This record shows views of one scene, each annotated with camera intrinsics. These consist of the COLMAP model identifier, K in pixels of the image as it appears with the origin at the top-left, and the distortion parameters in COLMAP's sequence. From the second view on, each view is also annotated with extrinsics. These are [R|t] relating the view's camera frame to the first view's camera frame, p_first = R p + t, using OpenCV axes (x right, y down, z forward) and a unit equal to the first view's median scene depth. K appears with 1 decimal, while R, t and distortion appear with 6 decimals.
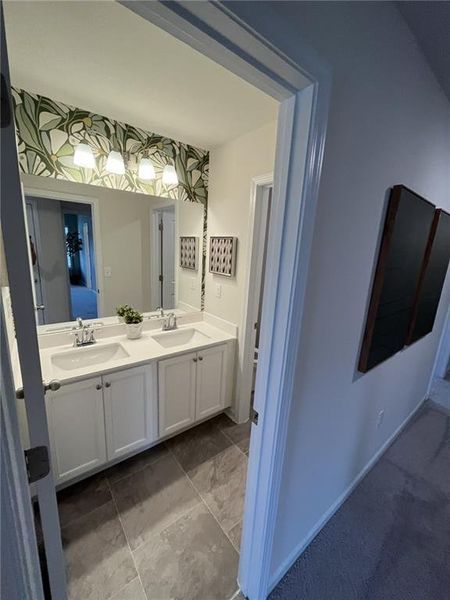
lens RADIAL K [[244.1, 0, 225.0], [0, 244.1, 300.0], [0, 0, 1]] dist [0.001407, -0.000073]
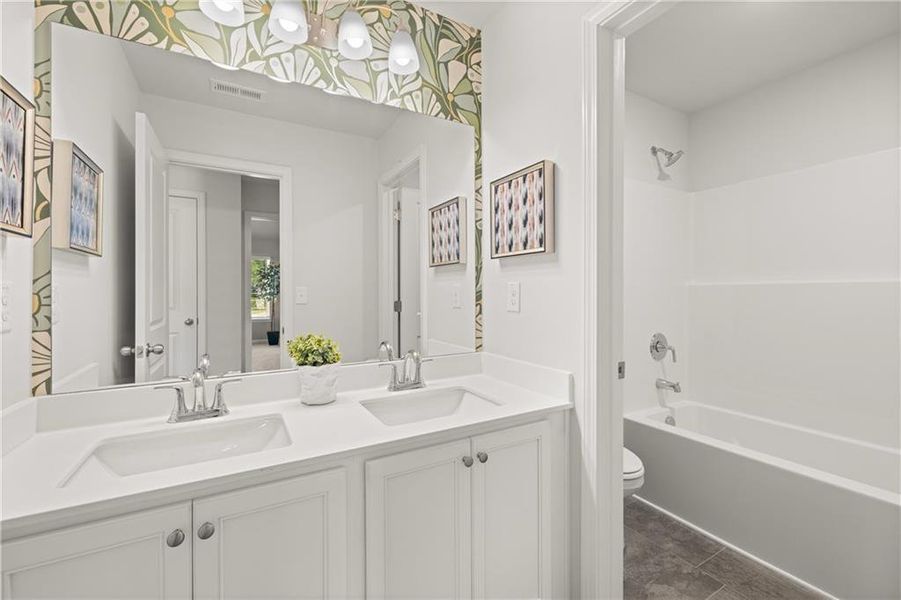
lens RADIAL K [[373.7, 0, 449.0], [0, 373.7, 297.4], [0, 0, 1]] dist [-0.002149, -0.000264]
pose [[0.987760, -0.055469, -0.145782, -0.048222], [0.023094, 0.976338, -0.215012, 0.111126], [0.154259, 0.209014, 0.965669, 0.355501]]
